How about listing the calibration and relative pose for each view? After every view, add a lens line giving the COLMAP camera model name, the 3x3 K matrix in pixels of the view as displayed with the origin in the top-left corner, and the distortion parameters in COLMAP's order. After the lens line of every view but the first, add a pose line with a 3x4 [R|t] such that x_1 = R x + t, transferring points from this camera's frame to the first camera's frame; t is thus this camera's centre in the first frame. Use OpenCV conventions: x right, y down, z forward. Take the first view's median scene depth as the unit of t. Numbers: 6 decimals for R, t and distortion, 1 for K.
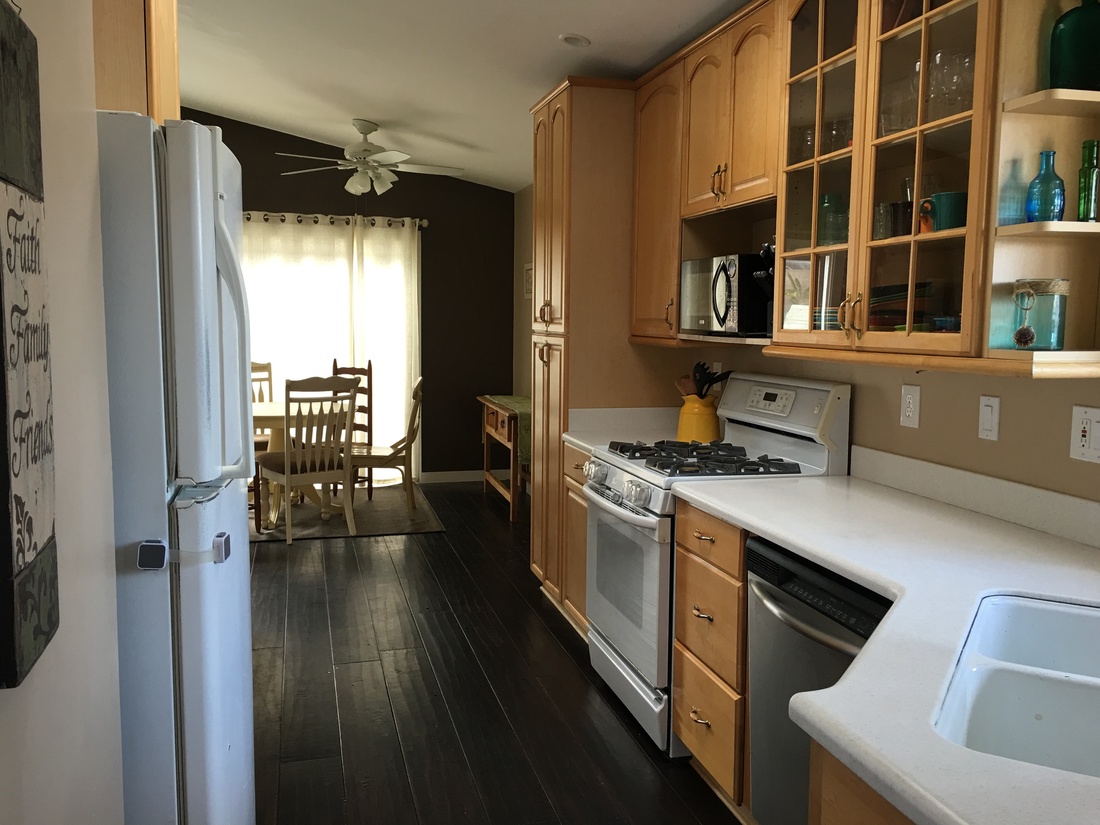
lens RADIAL K [[939.8, 0, 547.5], [0, 939.8, 407.9], [0, 0, 1]] dist [0.084418, -0.116138]
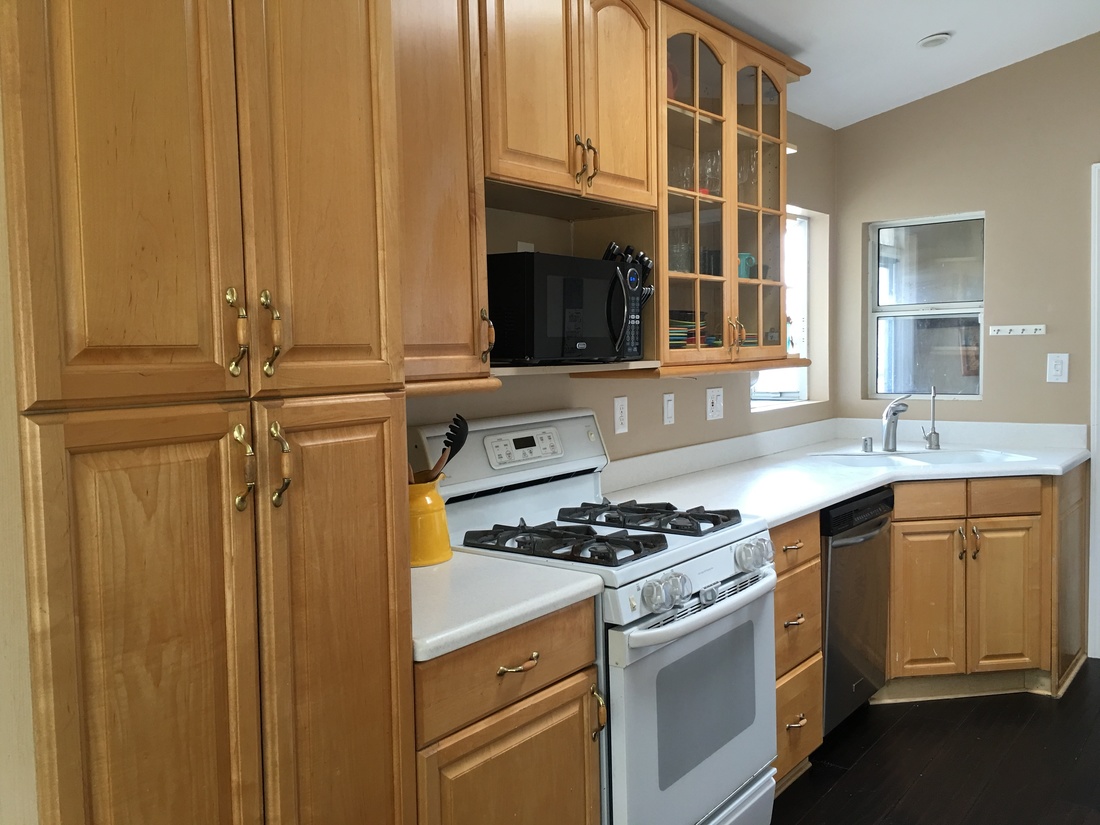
lens RADIAL K [[939.8, 0, 554.0], [0, 939.8, 406.8], [0, 0, 1]] dist [0.084418, -0.116138]
pose [[-0.598680, -0.053178, 0.799221, -0.480575], [0.091913, 0.986642, 0.134498, -0.172363], [-0.795698, 0.153980, -0.585795, 1.721233]]
